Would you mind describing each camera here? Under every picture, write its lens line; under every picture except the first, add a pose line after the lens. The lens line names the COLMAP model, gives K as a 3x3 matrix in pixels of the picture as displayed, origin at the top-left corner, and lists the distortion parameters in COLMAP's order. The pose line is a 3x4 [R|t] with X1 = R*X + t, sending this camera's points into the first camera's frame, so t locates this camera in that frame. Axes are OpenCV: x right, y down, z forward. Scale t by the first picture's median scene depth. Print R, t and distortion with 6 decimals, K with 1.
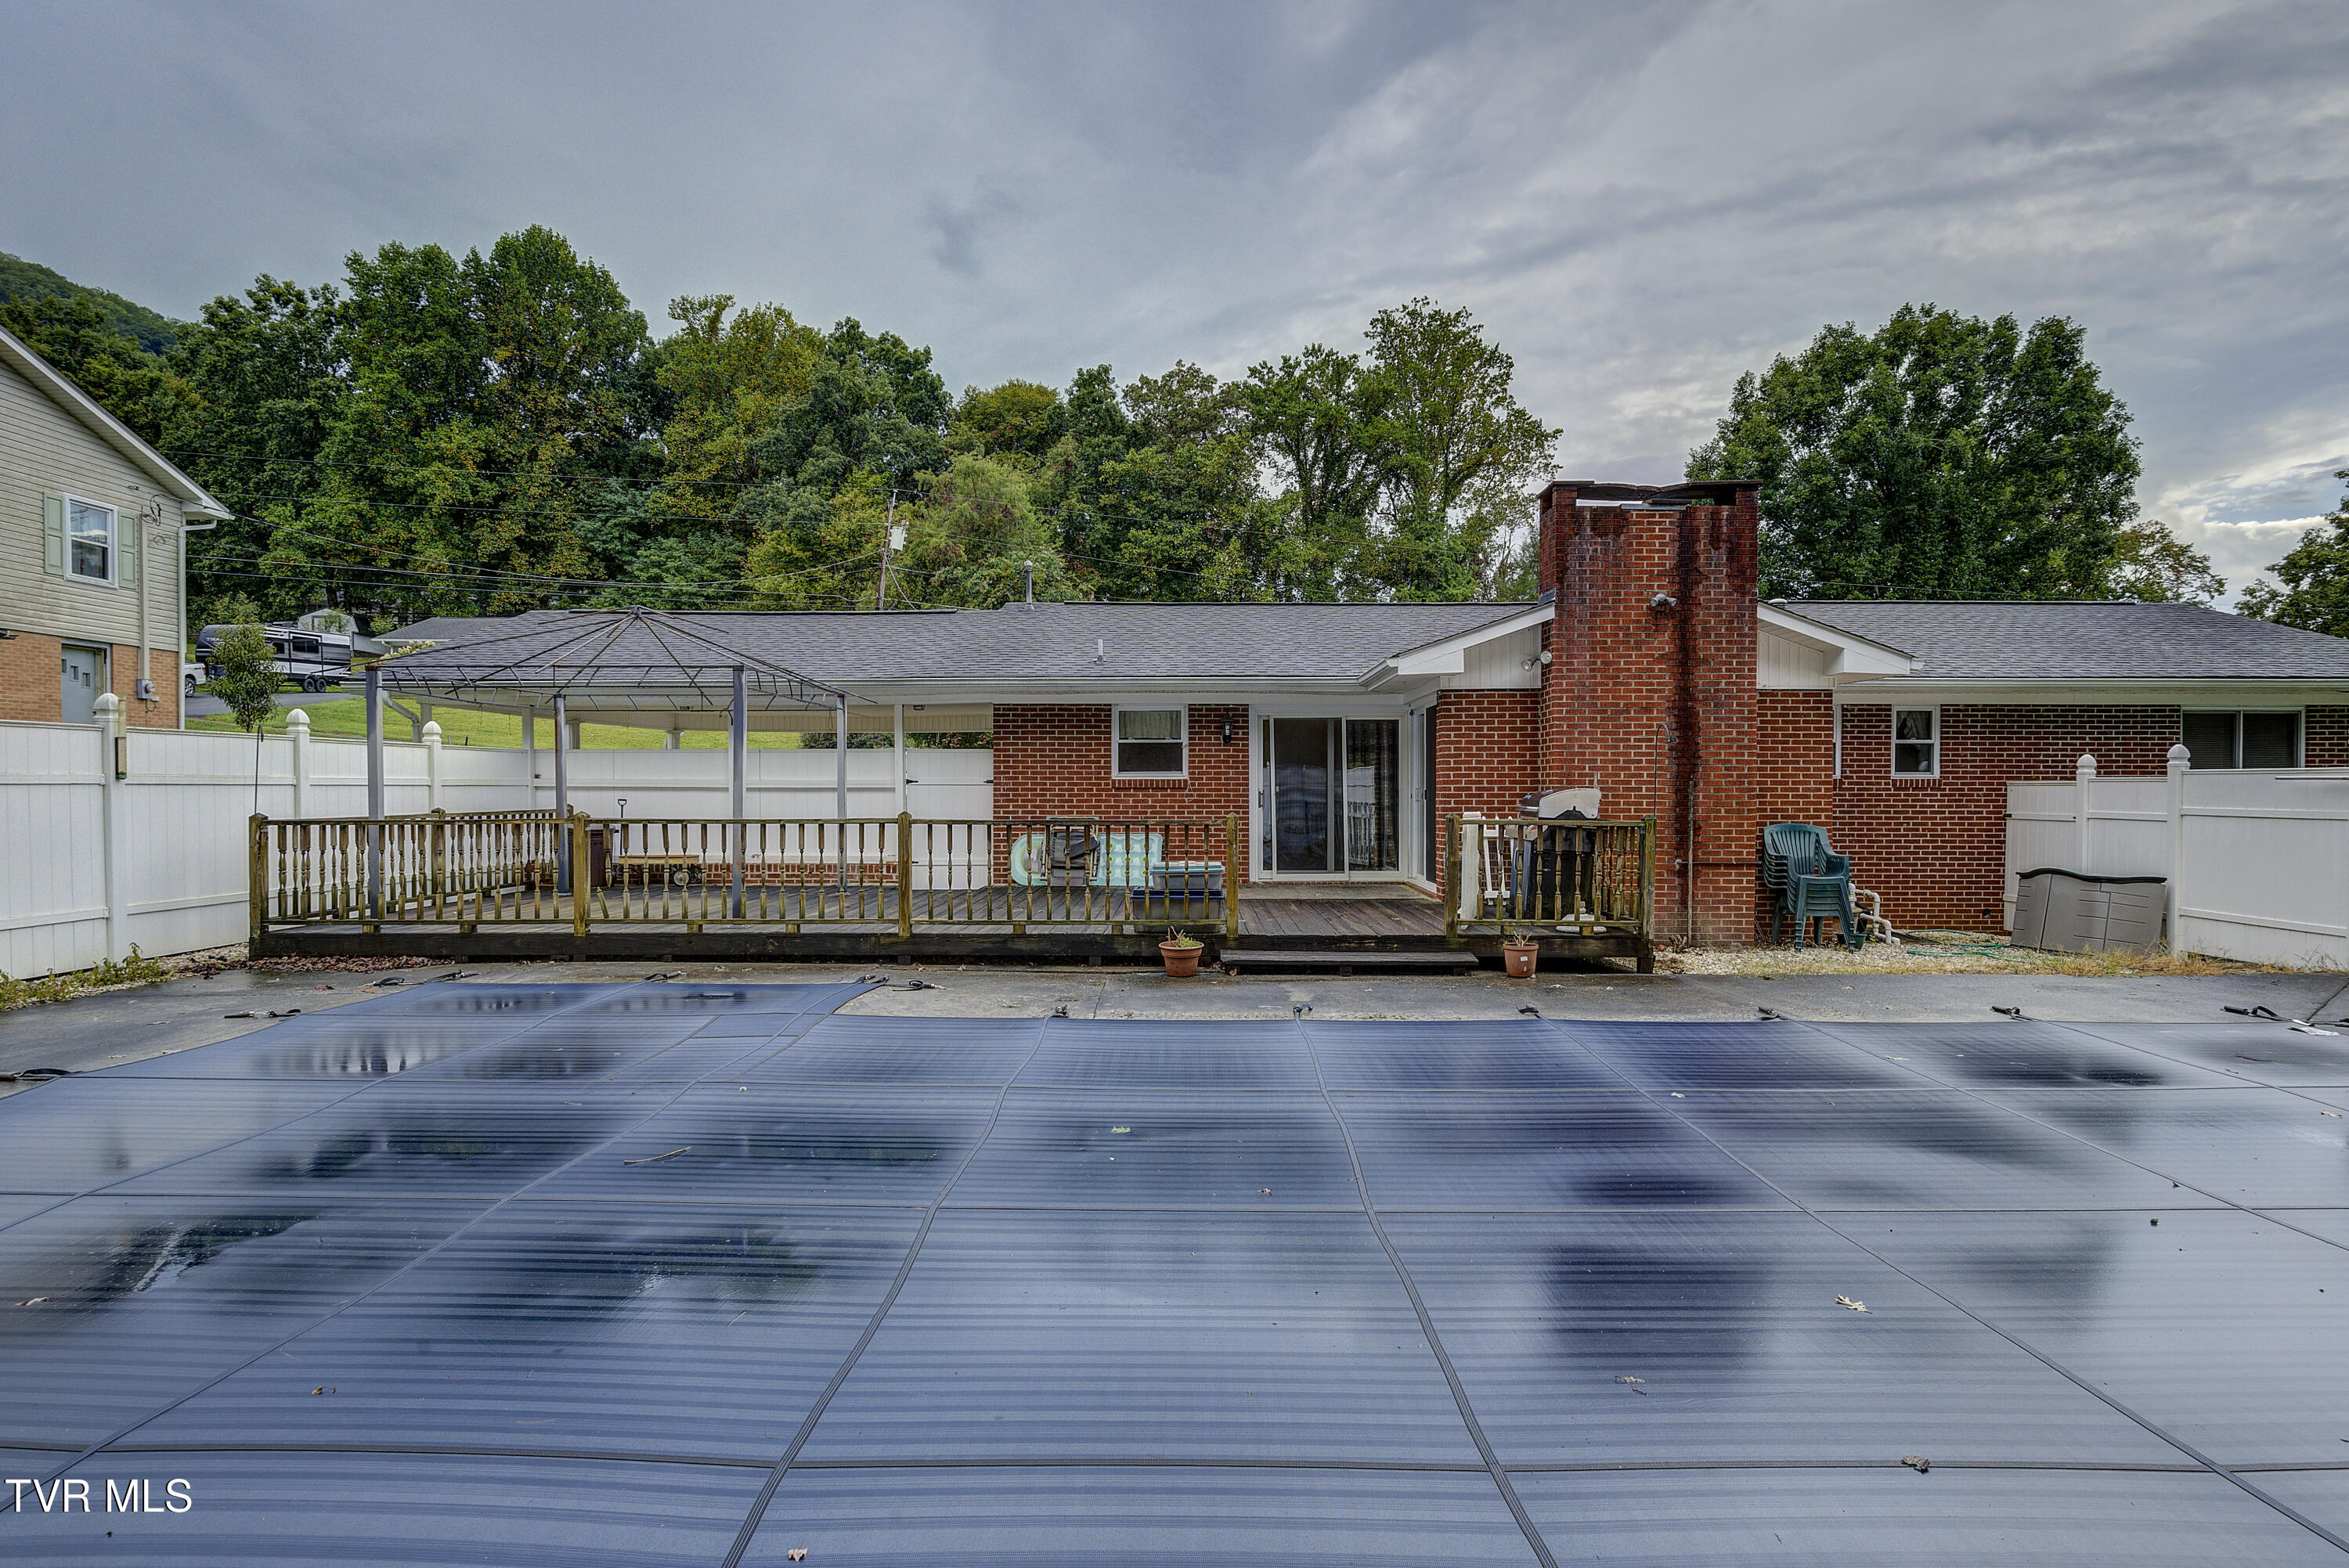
lens RADIAL K [[1225.5, 0, 1176.4], [0, 1225.5, 787.6], [0, 0, 1]] dist [-0.006953, 0.002533]
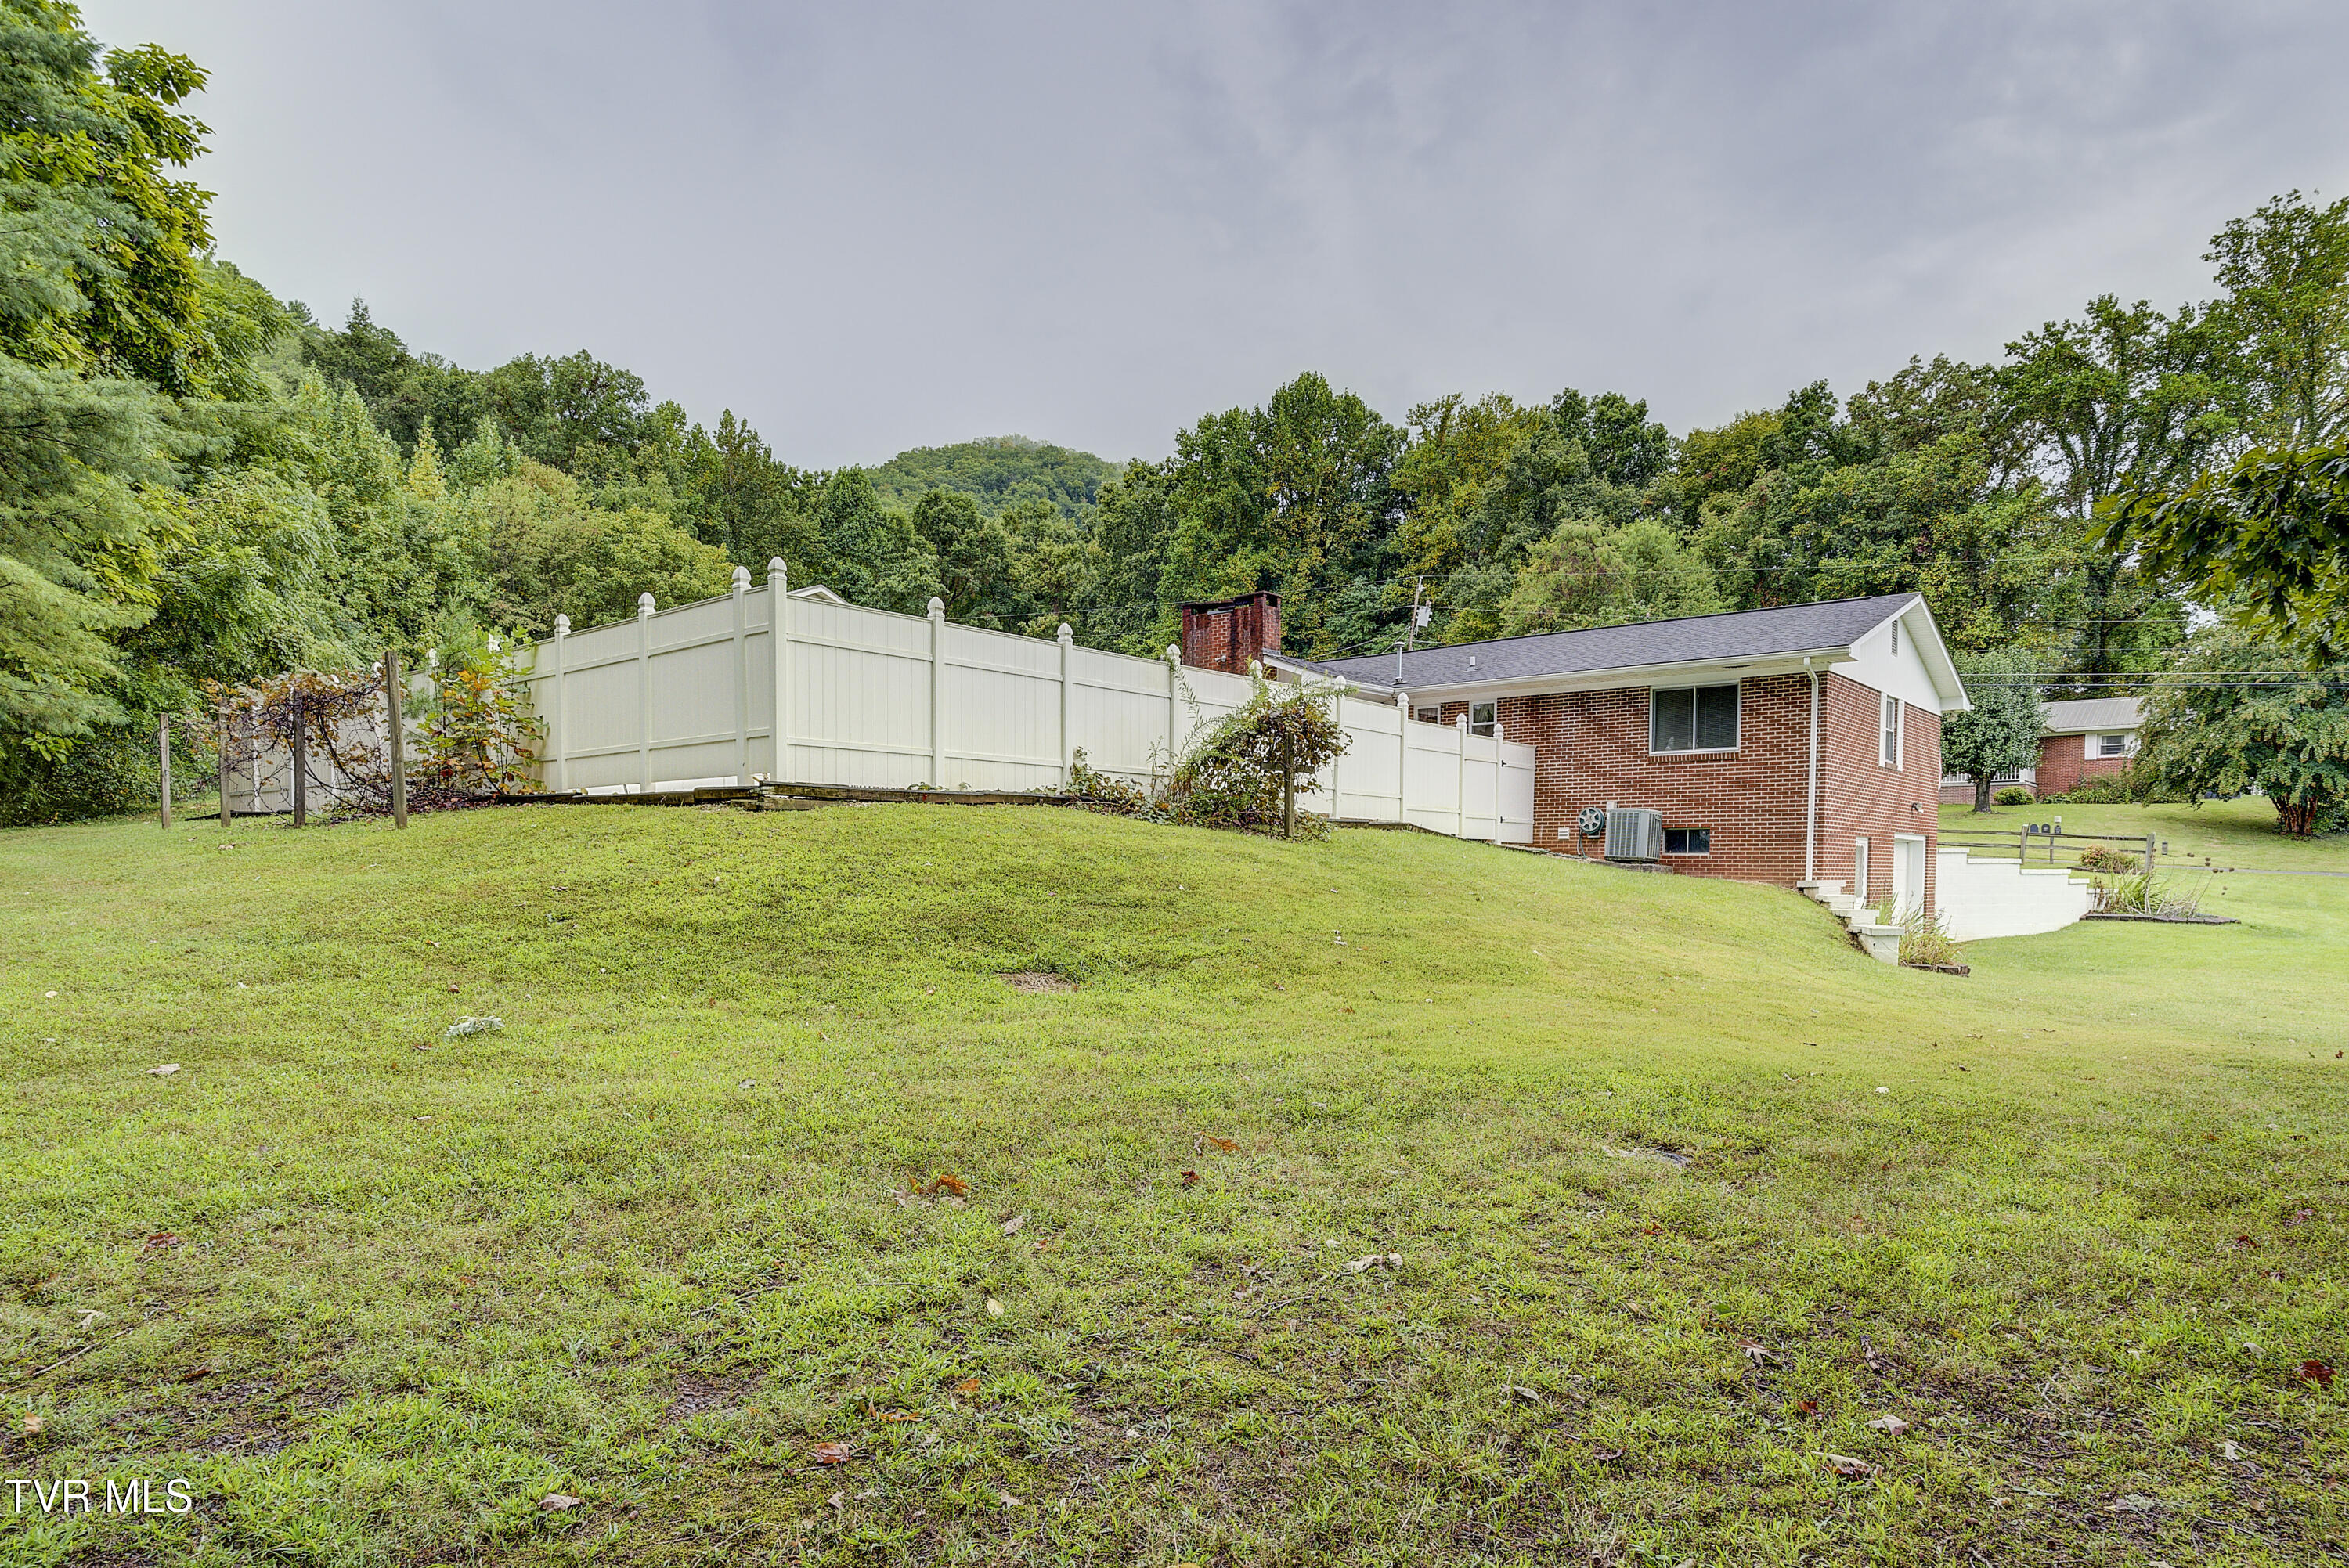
lens RADIAL K [[1313.0, 0, 1160.9], [0, 1313.0, 926.6], [0, 0, 1]] dist [-0.009085, -0.002544]
pose [[0.764254, 0.032735, -0.644084, 0.224691], [-0.004079, 0.998936, 0.045930, 0.023824], [0.644903, -0.032475, 0.763574, -0.090670]]
